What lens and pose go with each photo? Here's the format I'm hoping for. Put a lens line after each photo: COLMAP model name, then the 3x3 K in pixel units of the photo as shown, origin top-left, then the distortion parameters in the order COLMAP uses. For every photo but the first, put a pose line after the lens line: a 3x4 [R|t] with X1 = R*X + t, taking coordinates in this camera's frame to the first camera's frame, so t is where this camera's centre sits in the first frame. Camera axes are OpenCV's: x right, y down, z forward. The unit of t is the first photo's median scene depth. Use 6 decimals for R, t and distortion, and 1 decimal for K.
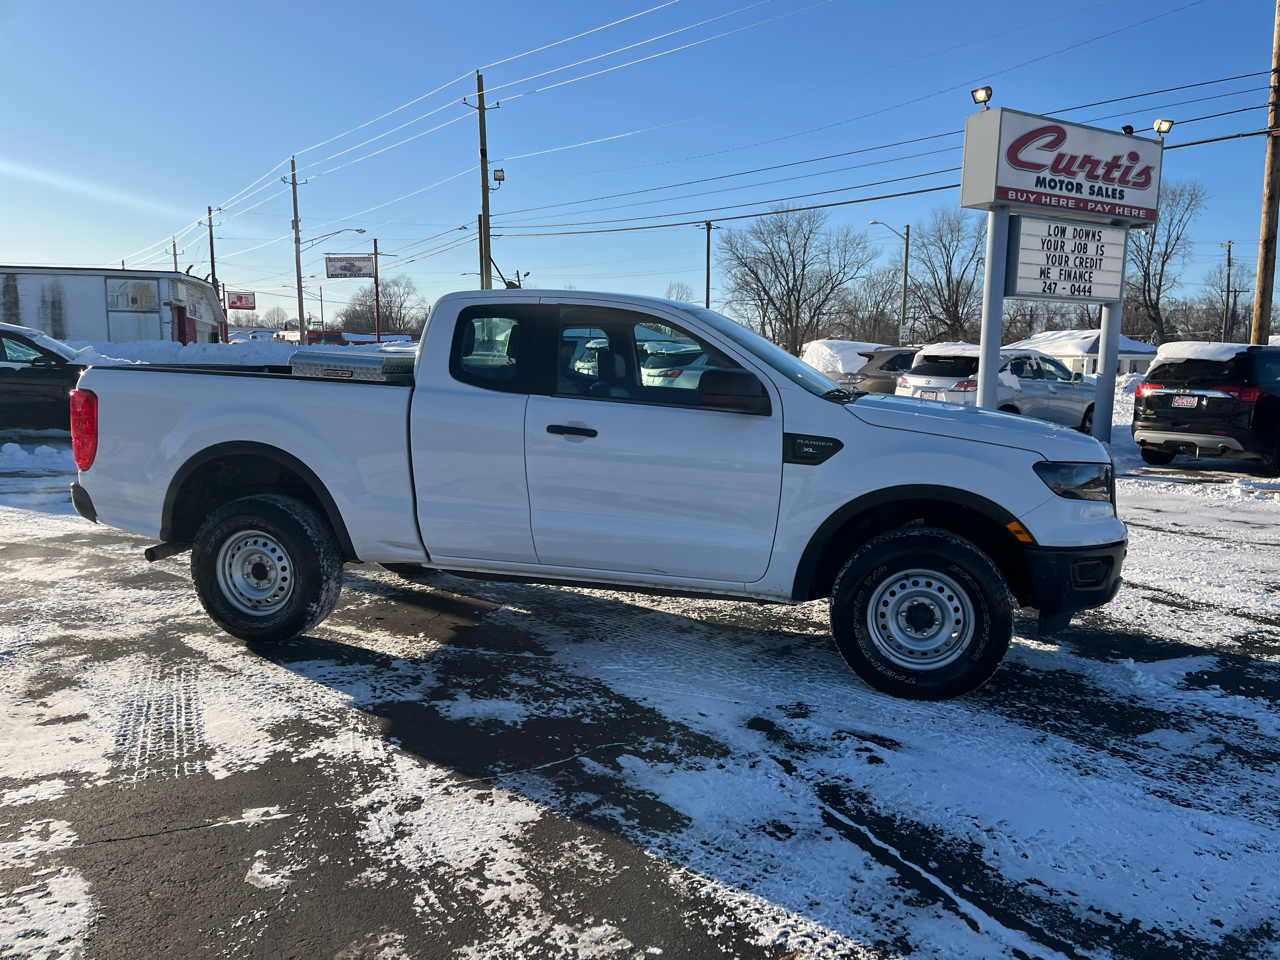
lens RADIAL K [[967.2, 0, 648.9], [0, 967.2, 490.2], [0, 0, 1]] dist [0.071162, -0.089554]
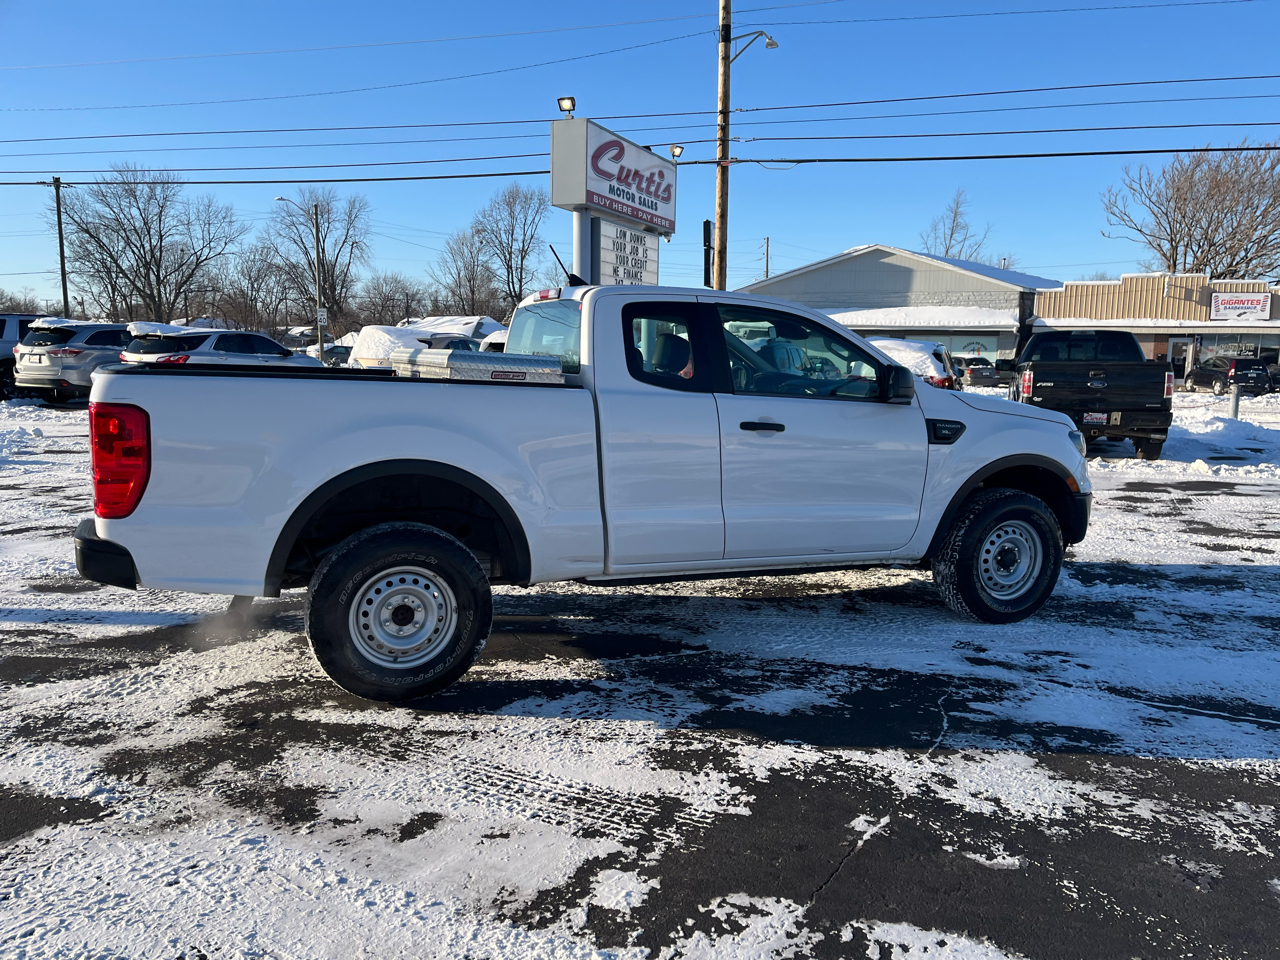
lens RADIAL K [[967.2, 0, 651.1], [0, 967.2, 490.6], [0, 0, 1]] dist [0.071162, -0.089554]
pose [[0.803011, -0.088287, 0.589388, -0.836252], [0.077683, 0.996035, 0.043362, -0.049250], [-0.590879, 0.010965, 0.806686, 0.243977]]
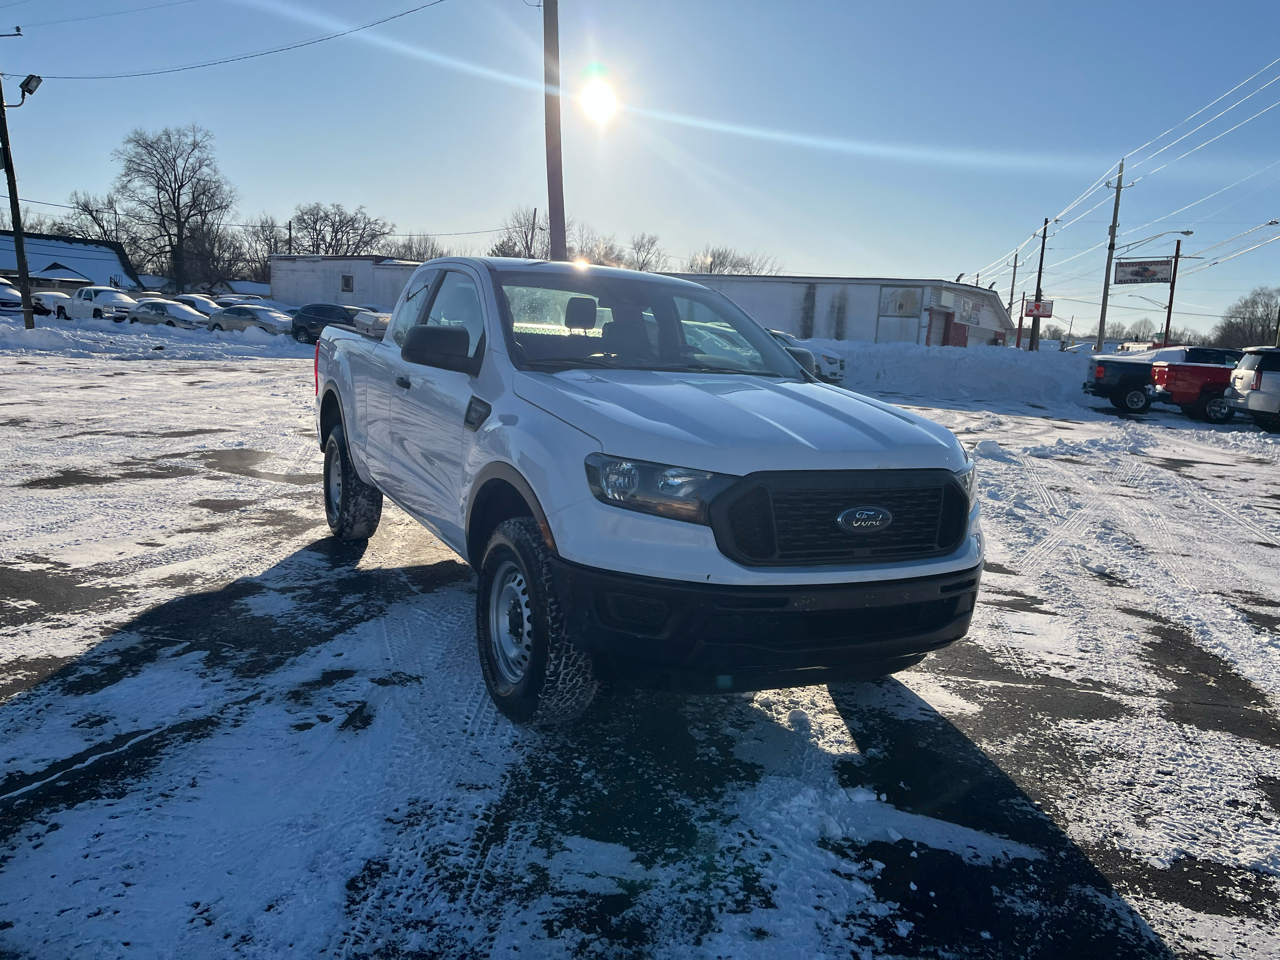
lens RADIAL K [[967.2, 0, 650.7], [0, 967.2, 465.6], [0, 0, 1]] dist [0.071162, -0.089554]
pose [[0.673783, 0.126415, -0.728036, 0.959611], [-0.152336, 0.987857, 0.030546, -0.047995], [0.723057, 0.090325, 0.684858, 0.484701]]
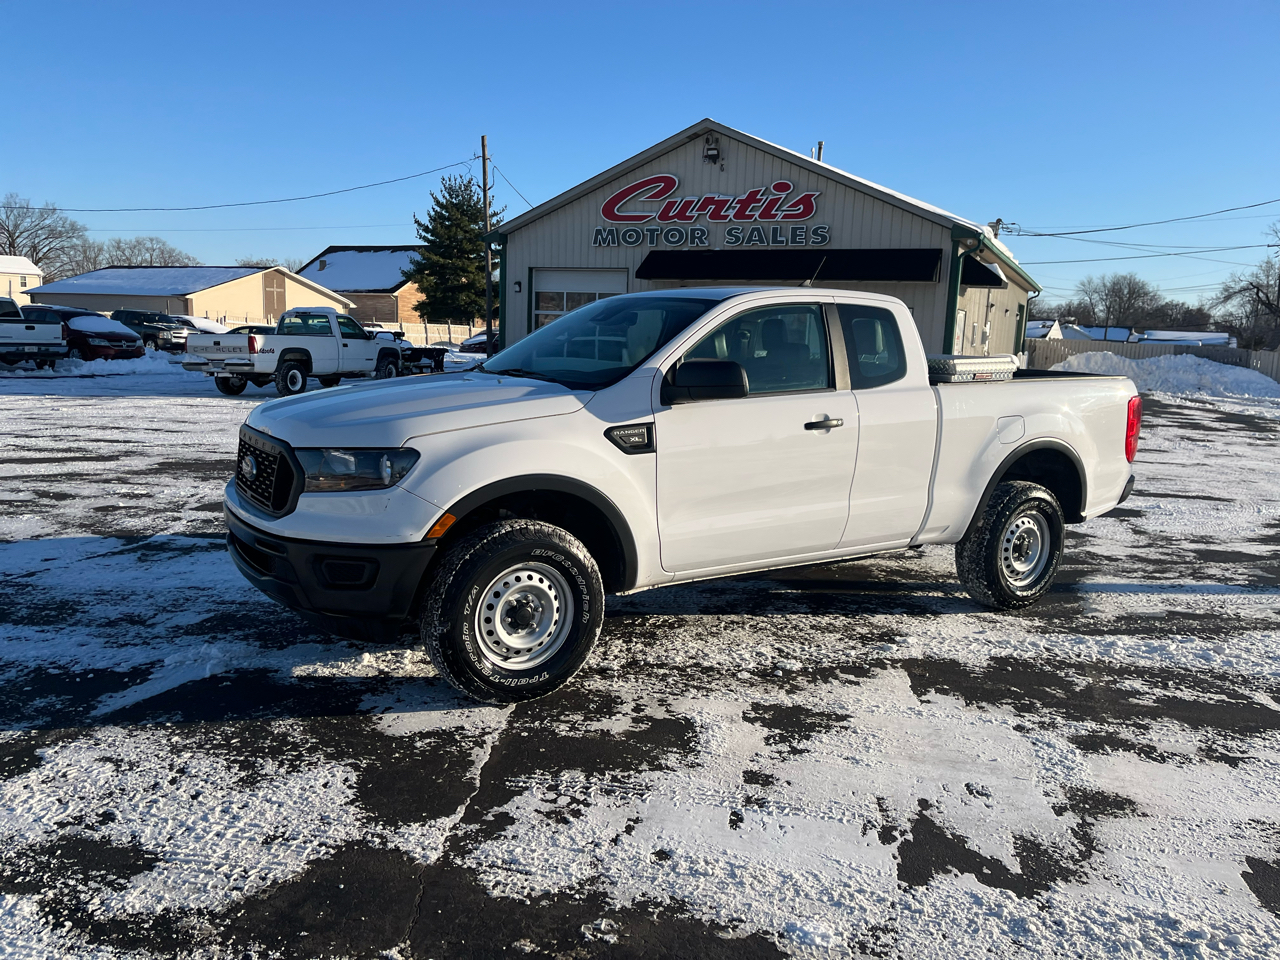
lens RADIAL K [[967.2, 0, 642.8], [0, 967.2, 489.9], [0, 0, 1]] dist [0.071162, -0.089554]
pose [[-0.680507, 0.073352, -0.729061, 0.971923], [-0.146975, 0.961092, 0.233883, -0.274278], [0.717850, 0.266313, -0.643248, 2.046170]]
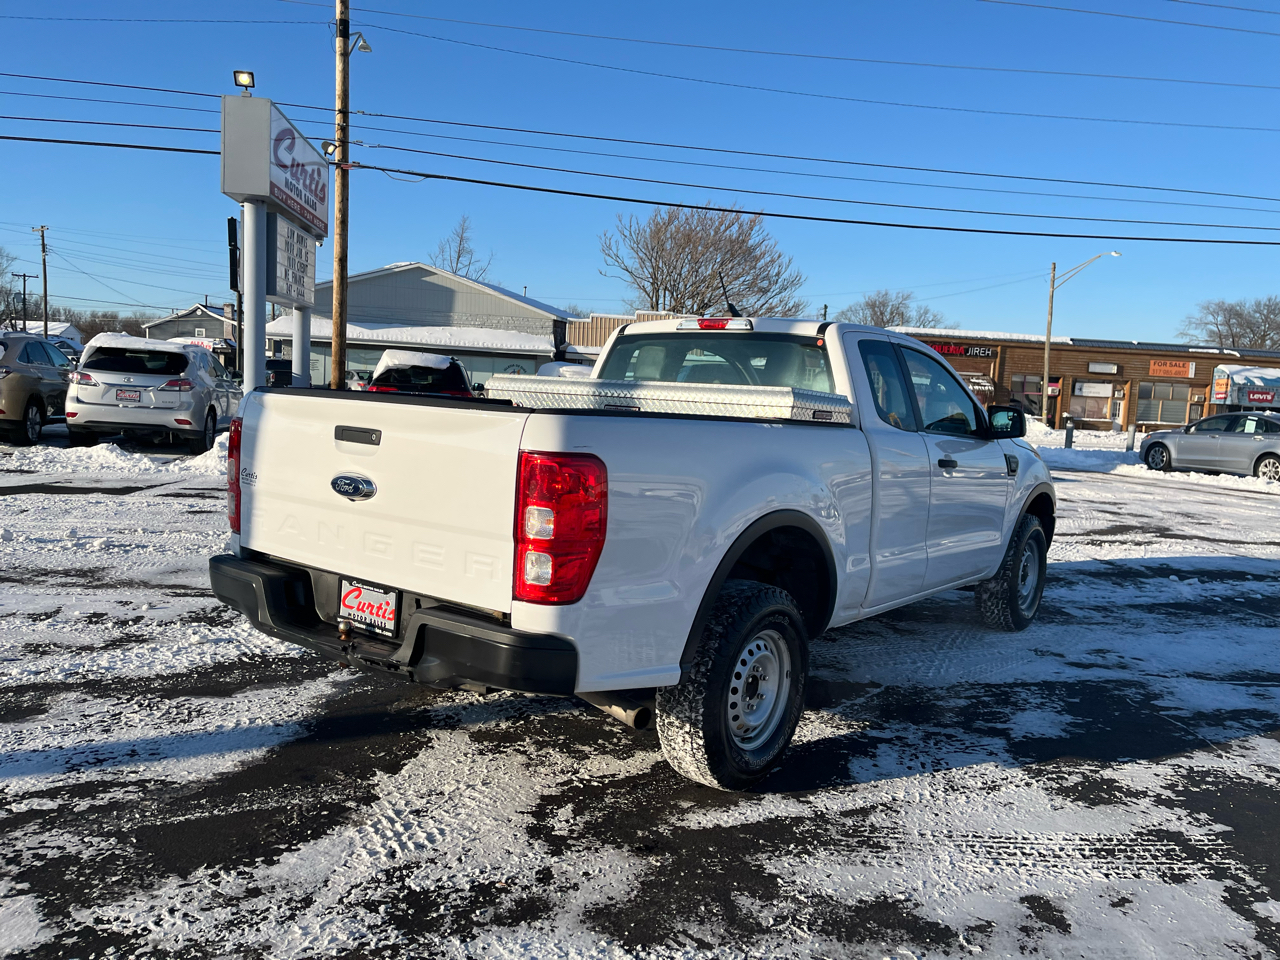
lens RADIAL K [[967.2, 0, 650.8], [0, 967.2, 484.1], [0, 0, 1]] dist [0.071162, -0.089554]
pose [[0.399694, -0.090132, 0.912207, -1.272012], [0.081298, 0.994718, 0.062663, -0.140720], [-0.913036, 0.049115, 0.404910, 0.906855]]
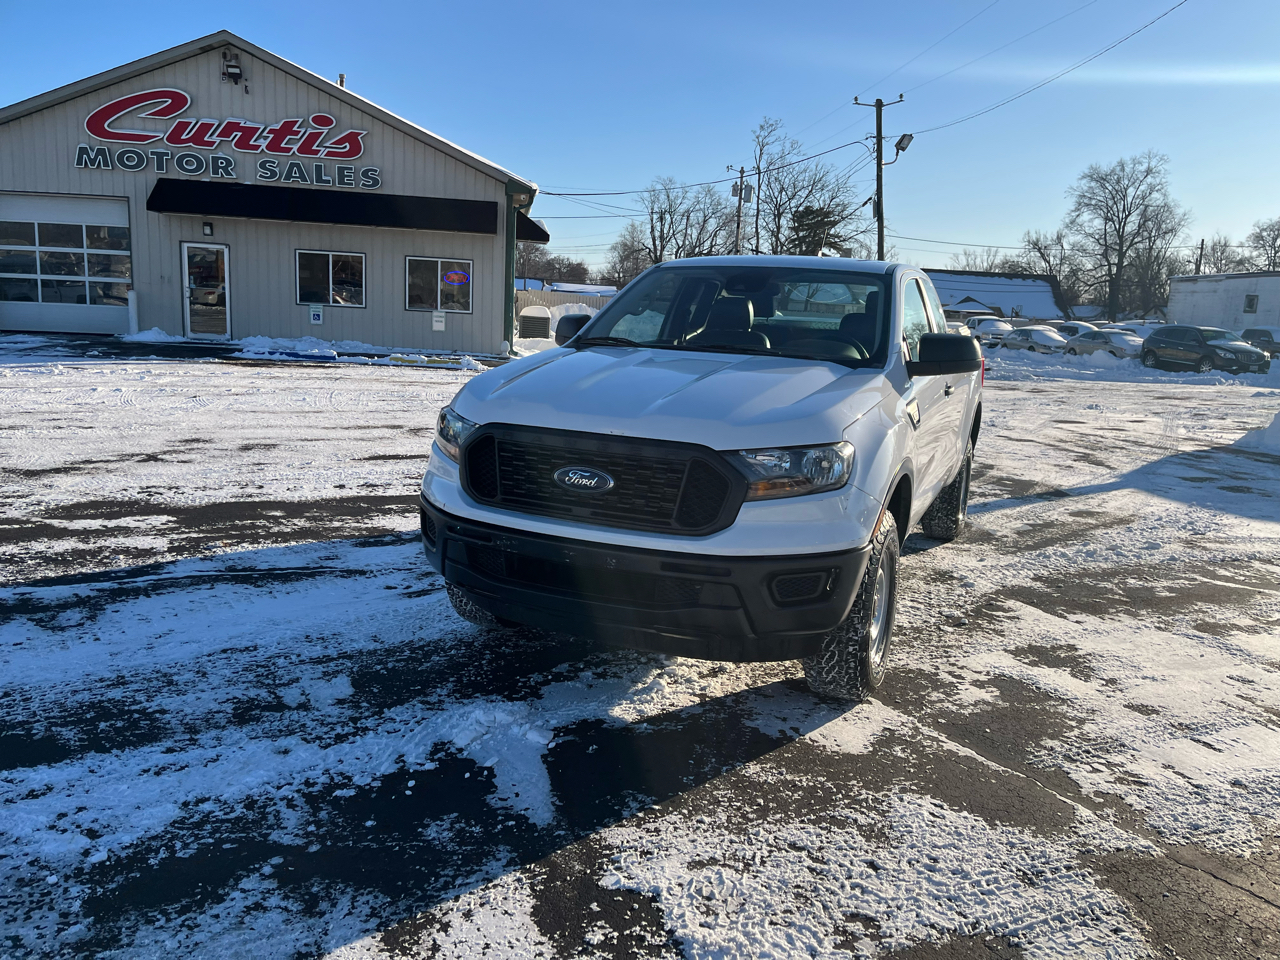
lens RADIAL K [[967.2, 0, 651.2], [0, 967.2, 485.1], [0, 0, 1]] dist [0.071162, -0.089554]
pose [[-0.157251, 0.153091, -0.975620, 1.279563], [-0.184957, 0.965865, 0.181371, -0.156357], [0.970084, 0.208969, -0.123568, 1.279639]]
